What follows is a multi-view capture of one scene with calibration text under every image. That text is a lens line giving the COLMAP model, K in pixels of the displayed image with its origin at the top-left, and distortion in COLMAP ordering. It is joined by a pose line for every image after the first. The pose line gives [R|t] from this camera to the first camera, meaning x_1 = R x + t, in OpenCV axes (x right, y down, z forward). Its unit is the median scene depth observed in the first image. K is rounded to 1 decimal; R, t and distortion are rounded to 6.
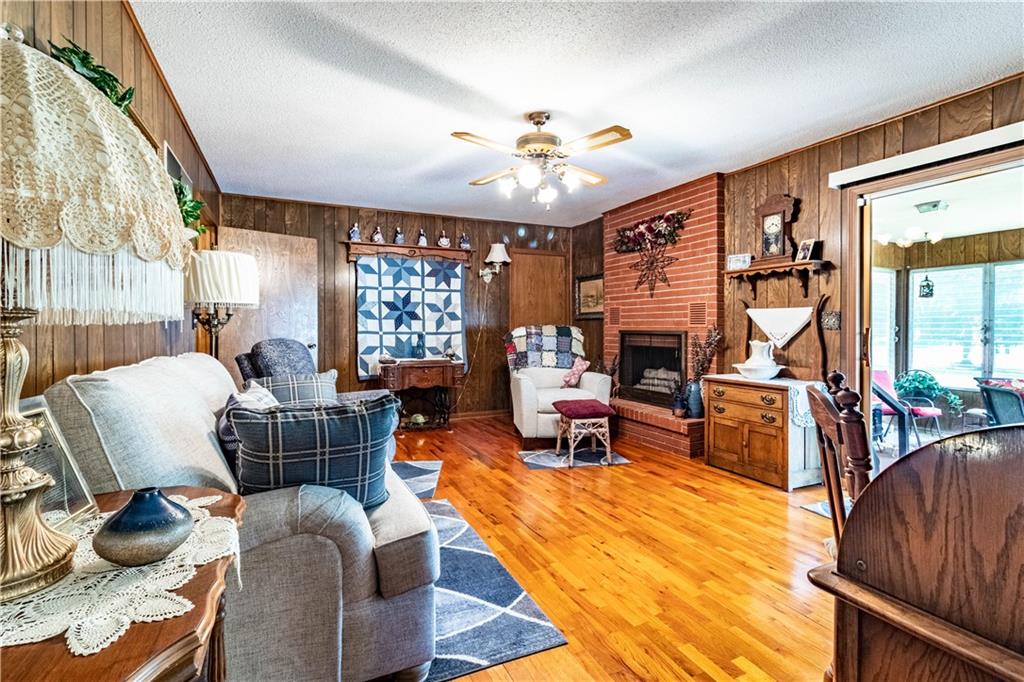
lens RADIAL K [[471.6, 0, 511.5], [0, 471.6, 337.7], [0, 0, 1]] dist [0.000922, 0.000077]
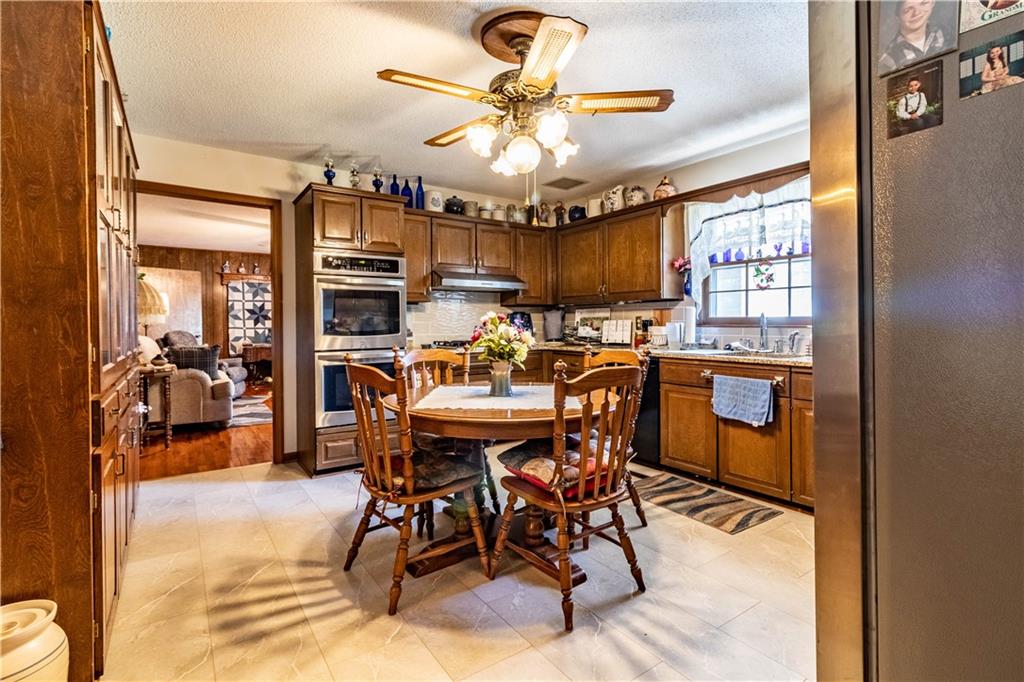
lens RADIAL K [[471.6, 0, 510.8], [0, 471.6, 335.3], [0, 0, 1]] dist [0.000922, 0.000077]
pose [[0.984891, -0.006534, 0.173053, 0.355668], [0.006128, 0.999977, 0.002878, 0.015464], [-0.173068, -0.001774, 0.984908, -0.785018]]
